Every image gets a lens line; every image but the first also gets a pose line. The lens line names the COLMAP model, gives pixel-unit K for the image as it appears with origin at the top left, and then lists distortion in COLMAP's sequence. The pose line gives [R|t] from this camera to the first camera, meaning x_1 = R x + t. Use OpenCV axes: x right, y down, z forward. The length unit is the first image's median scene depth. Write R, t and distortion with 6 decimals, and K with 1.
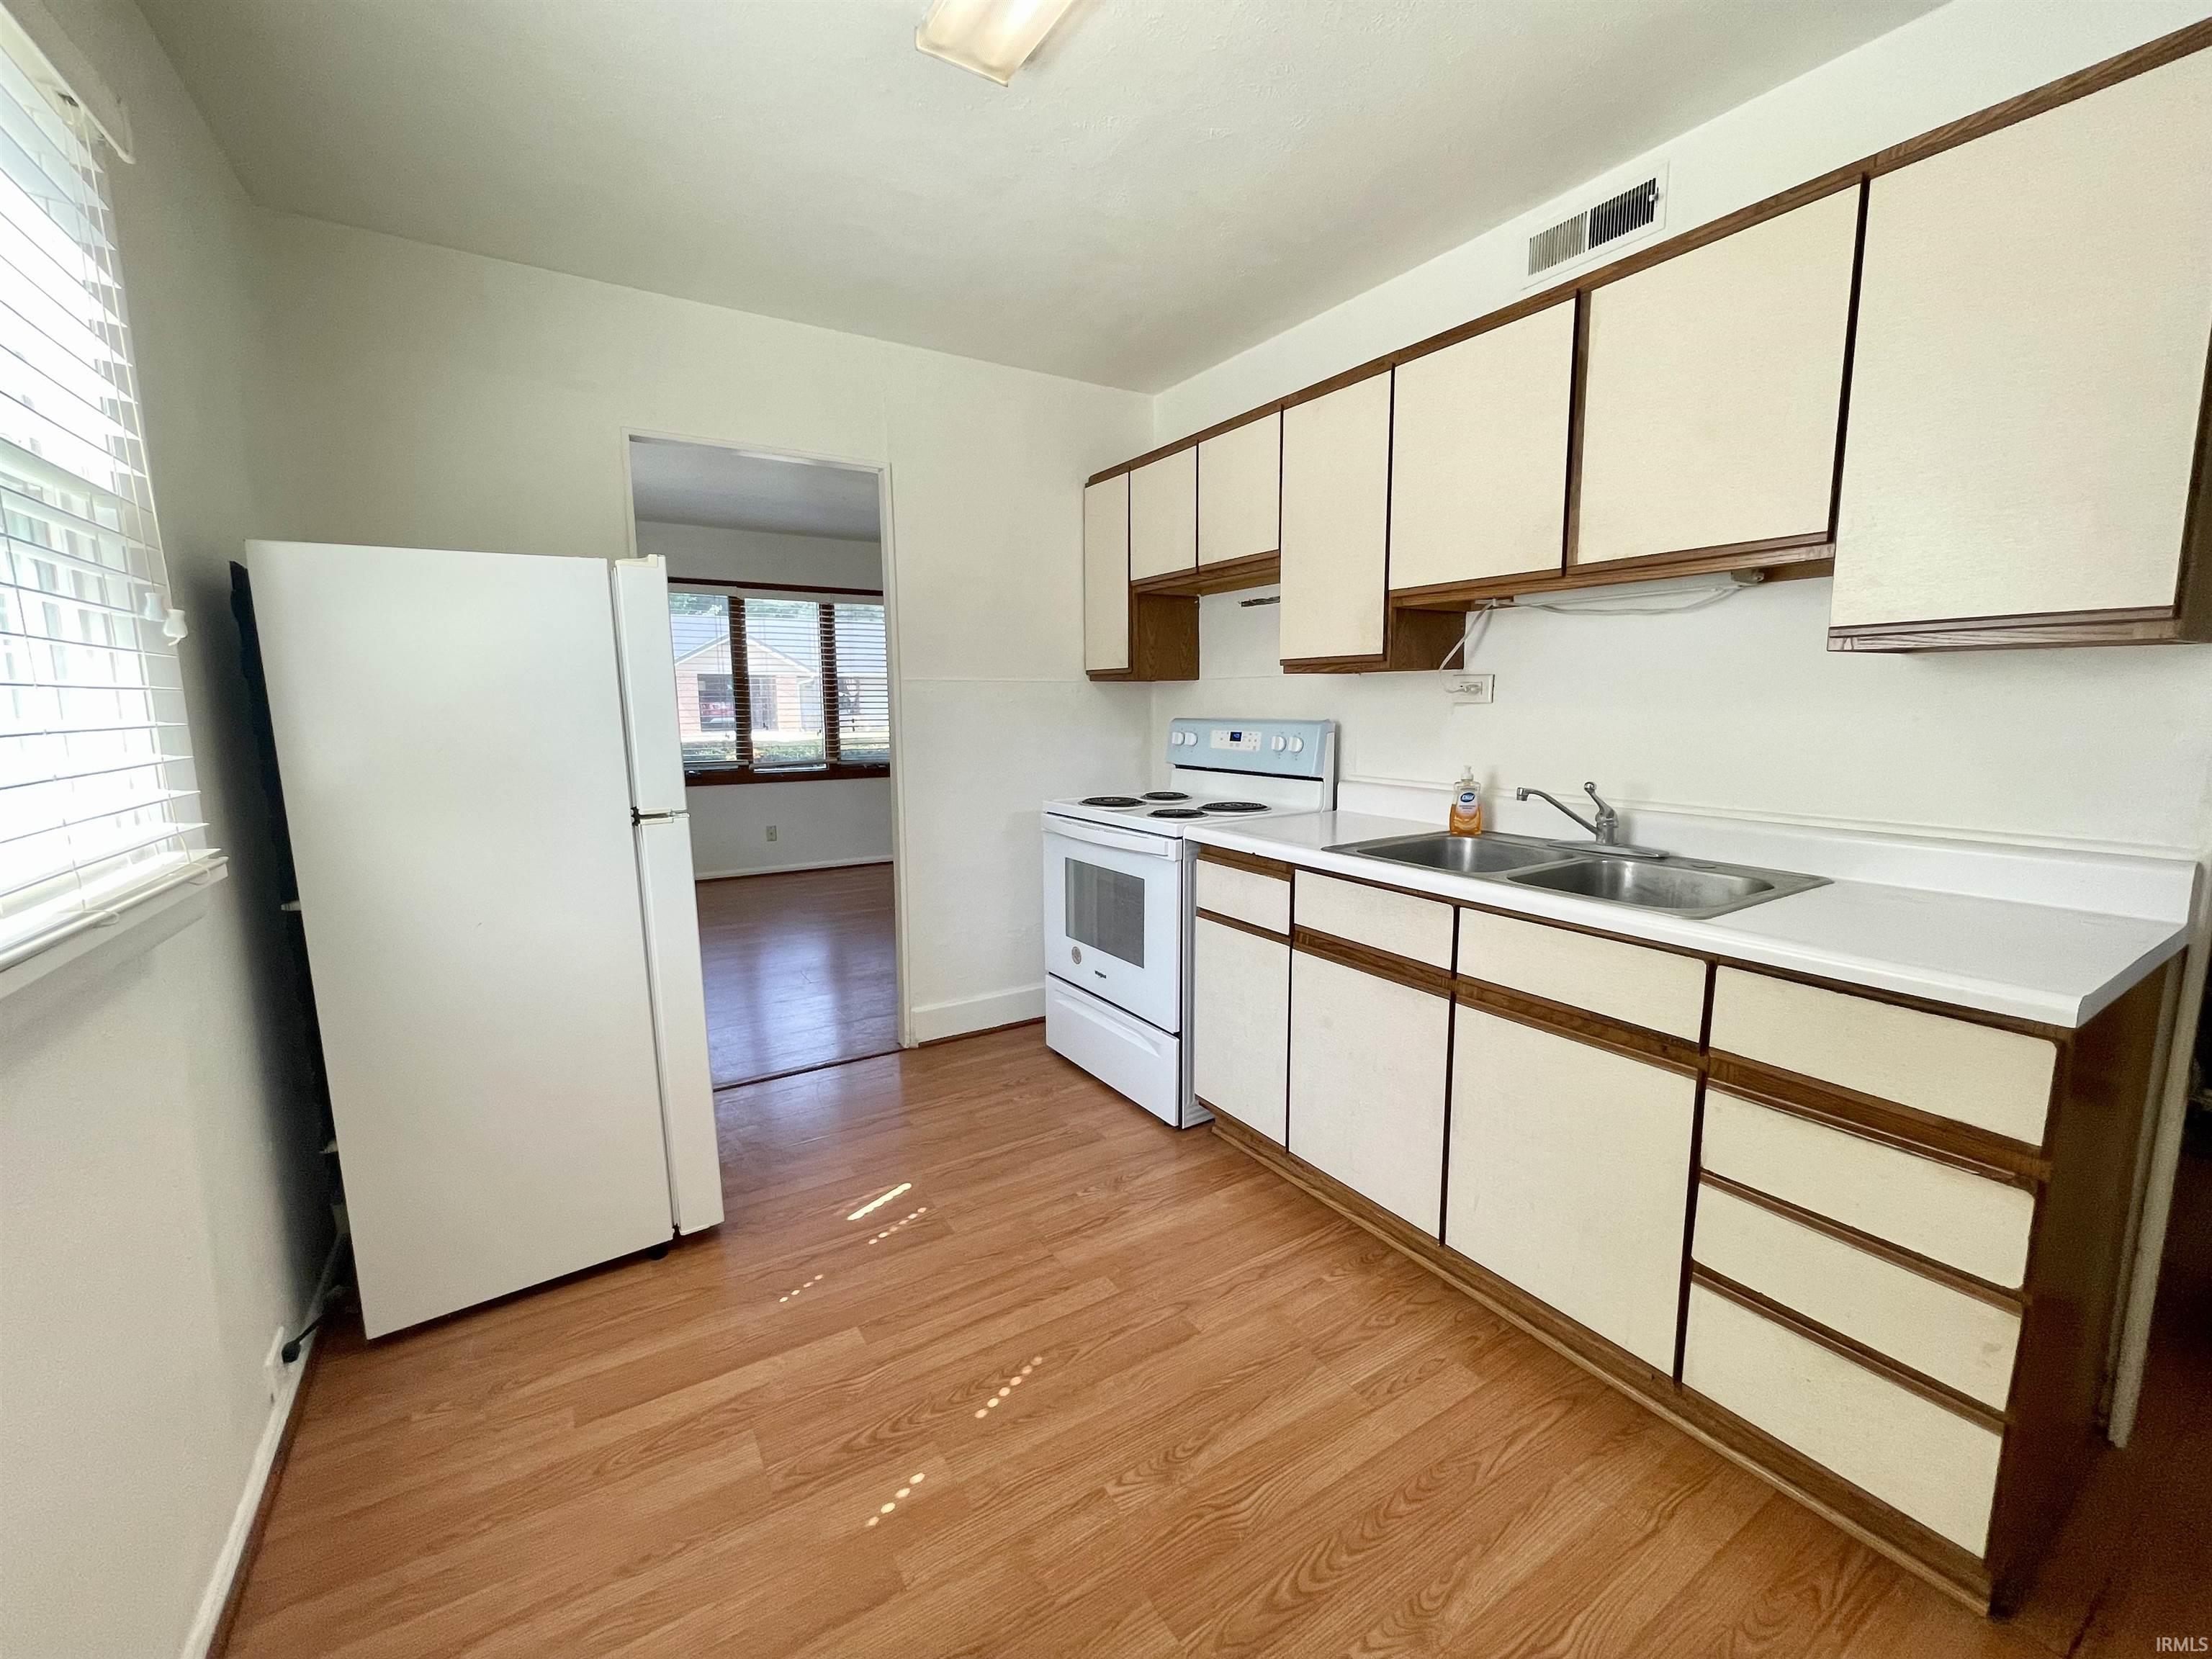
lens RADIAL K [[898.4, 0, 1094.9], [0, 898.4, 822.5], [0, 0, 1]] dist [0.003610, 0.000600]
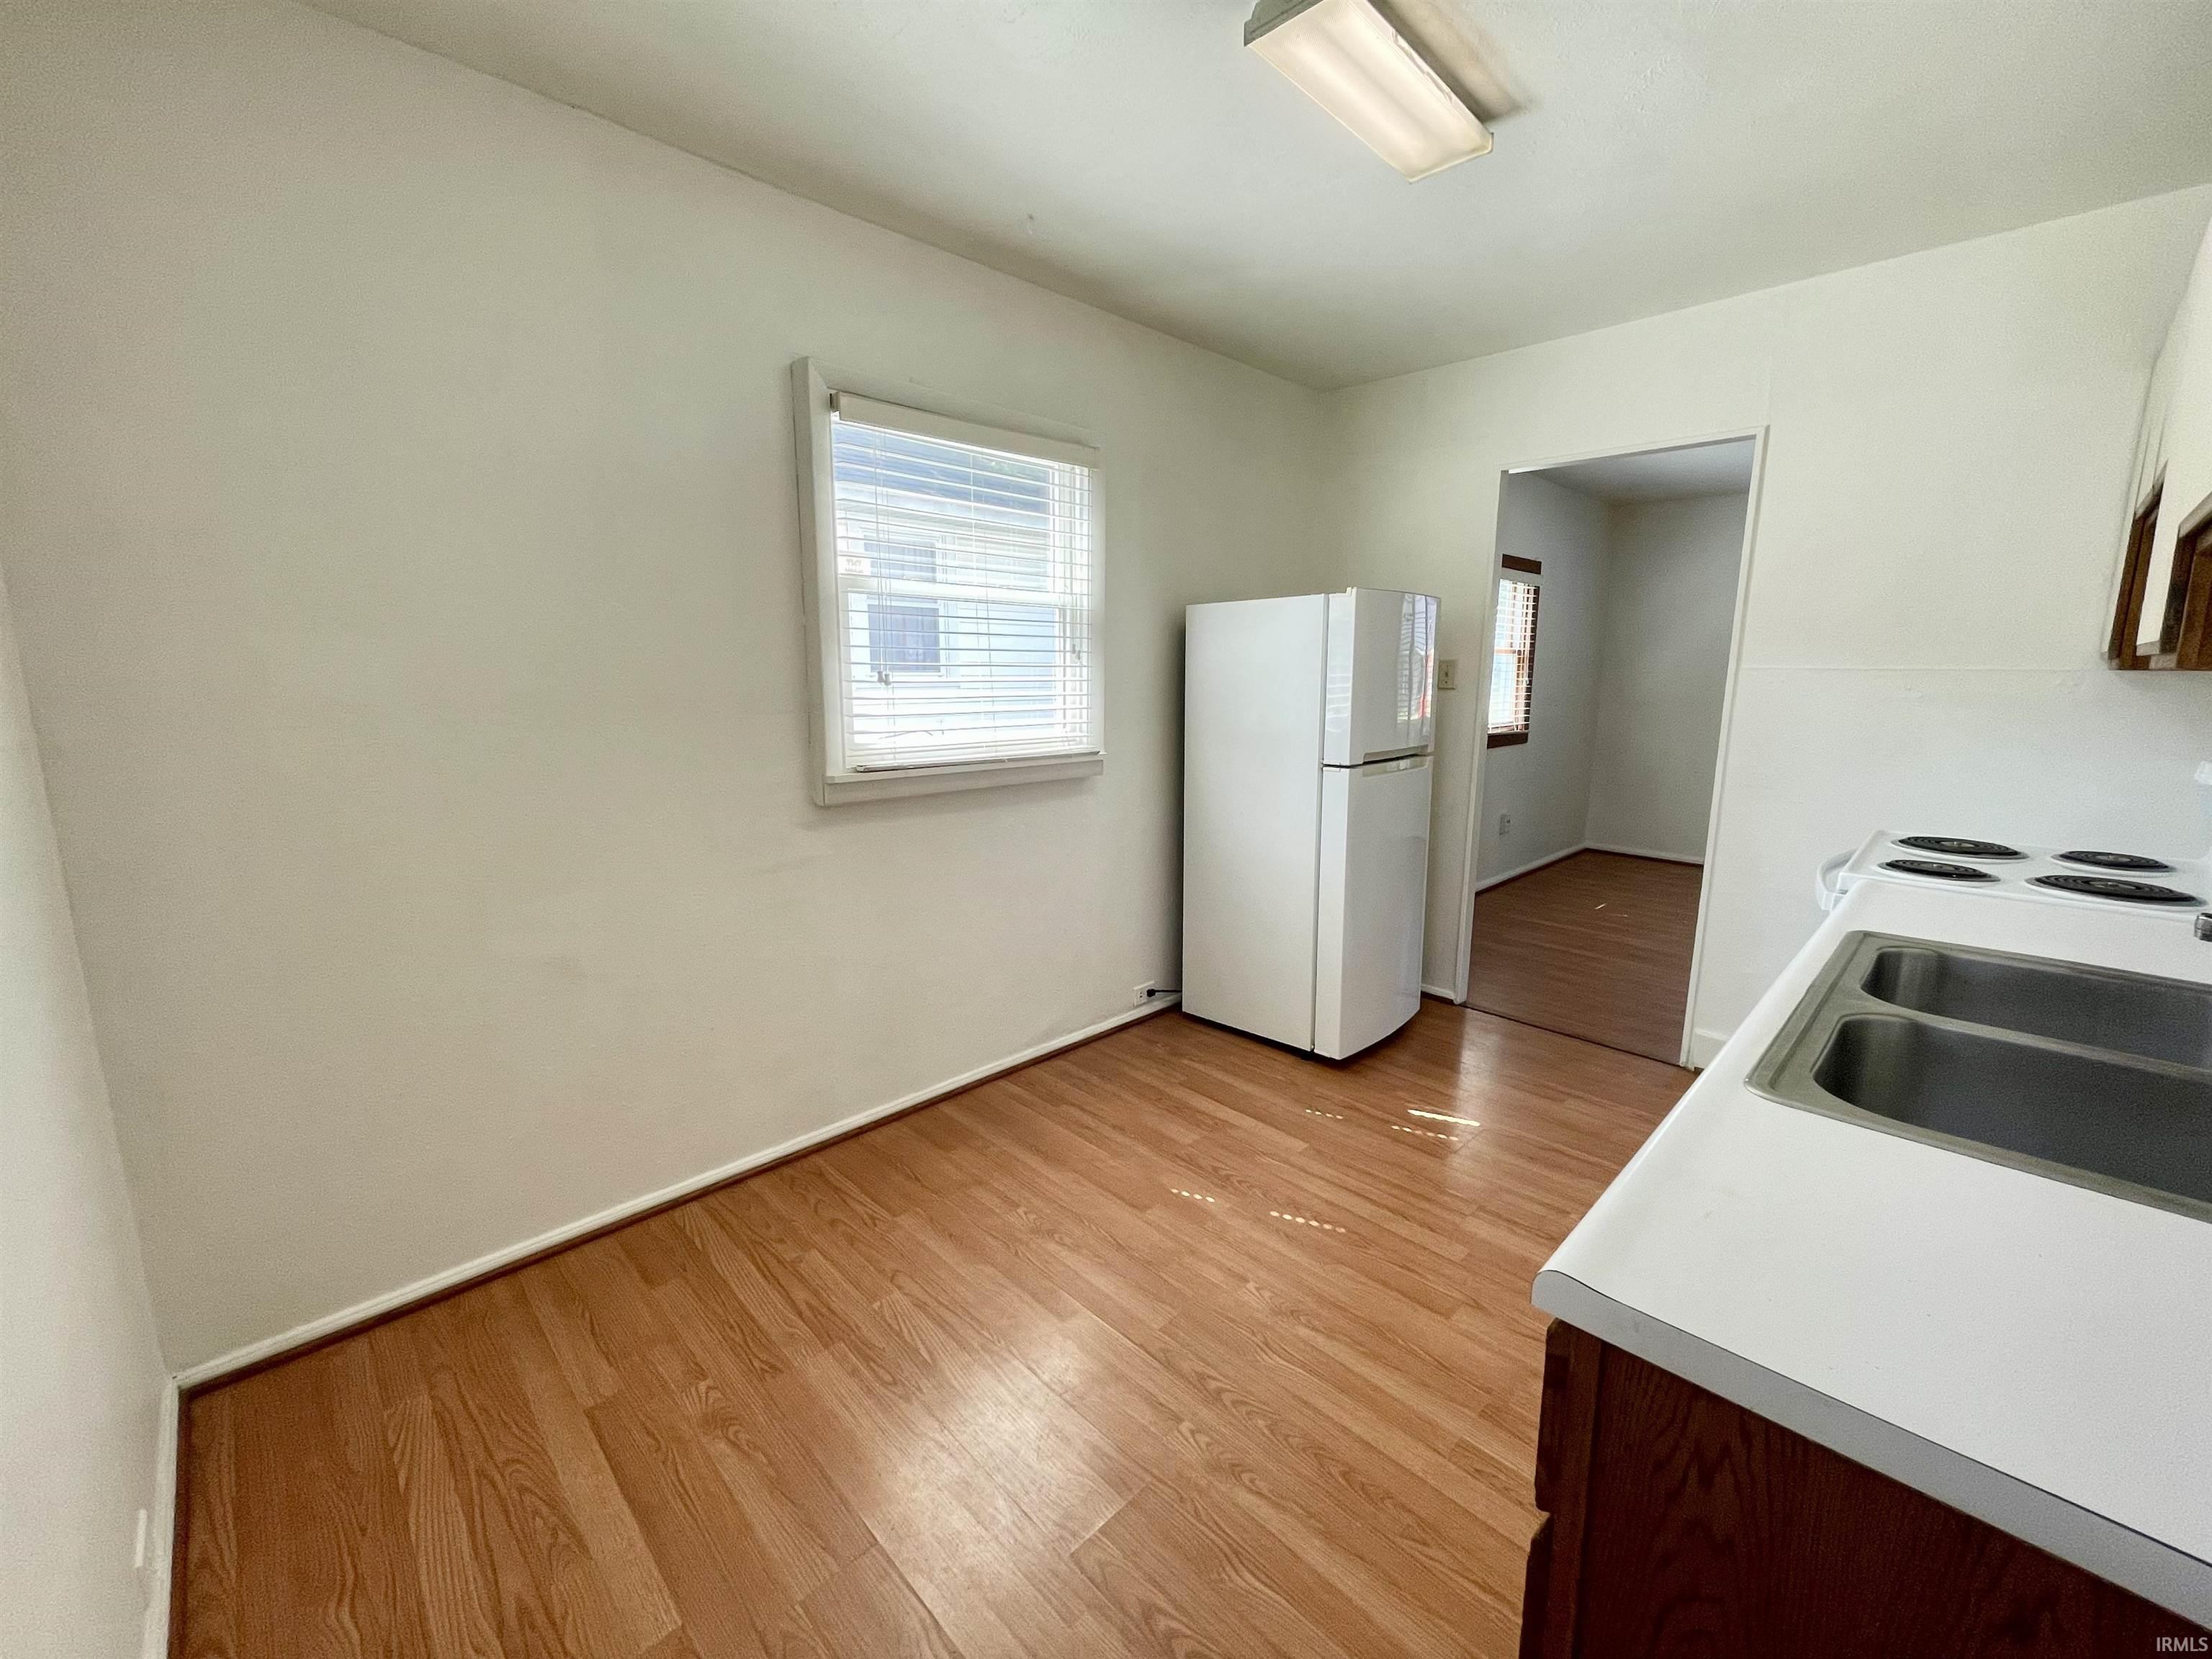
lens RADIAL K [[898.4, 0, 1094.9], [0, 898.4, 822.5], [0, 0, 1]] dist [0.003610, 0.000600]
pose [[0.206846, 0.171782, -0.963175, 0.998386], [-0.139000, 0.979639, 0.144867, -0.087163], [0.968449, 0.103916, 0.226512, 0.345714]]
